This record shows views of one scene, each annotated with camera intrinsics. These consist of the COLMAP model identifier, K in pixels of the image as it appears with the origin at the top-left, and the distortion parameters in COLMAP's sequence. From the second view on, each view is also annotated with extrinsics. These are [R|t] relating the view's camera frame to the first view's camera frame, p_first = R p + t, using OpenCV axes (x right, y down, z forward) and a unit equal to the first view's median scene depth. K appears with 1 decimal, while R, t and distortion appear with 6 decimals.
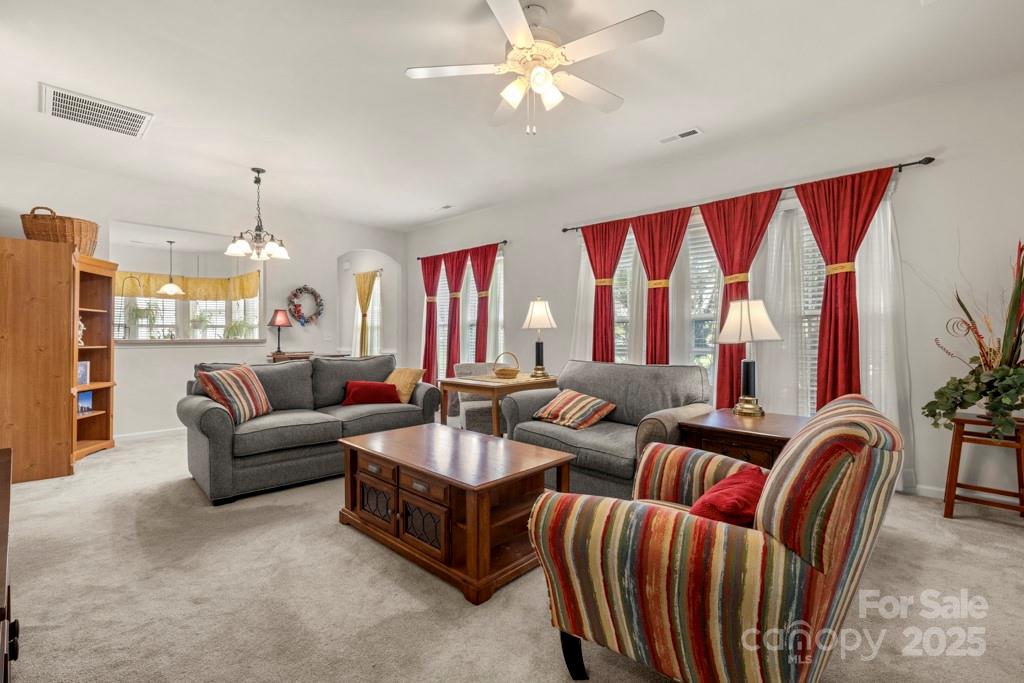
lens RADIAL K [[456.5, 0, 519.9], [0, 456.5, 339.0], [0, 0, 1]] dist [0.001296, 0.000013]
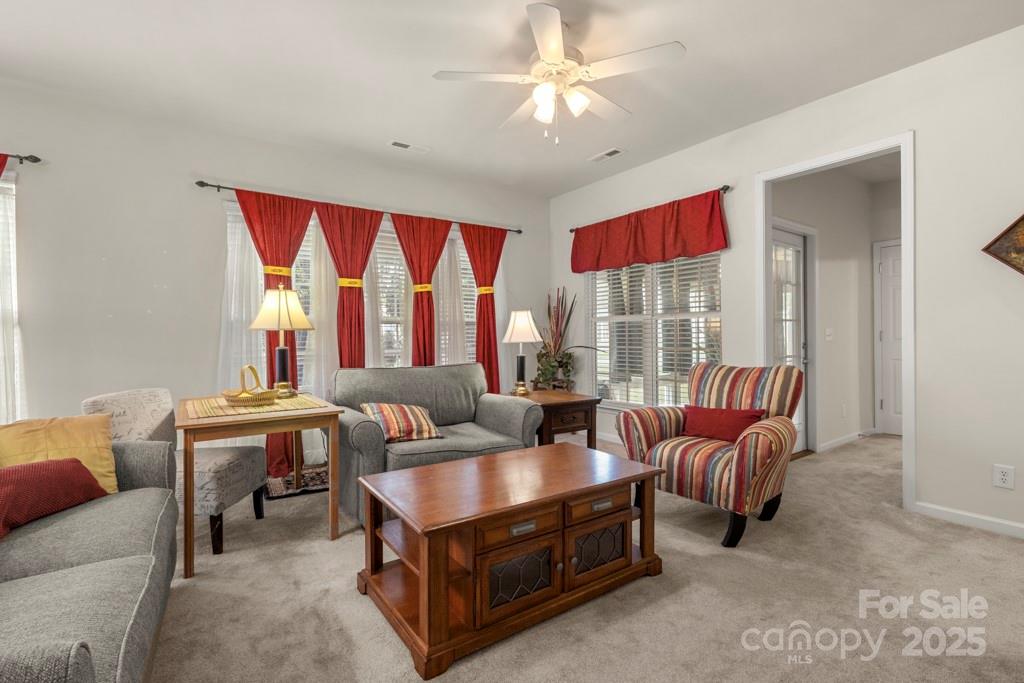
lens RADIAL K [[456.5, 0, 519.5], [0, 456.5, 341.1], [0, 0, 1]] dist [0.001296, 0.000013]
pose [[0.226467, -0.007904, 0.973987, -0.617120], [0.019665, 0.999800, 0.003541, 0.001696], [-0.973820, 0.018352, 0.226578, 0.531368]]
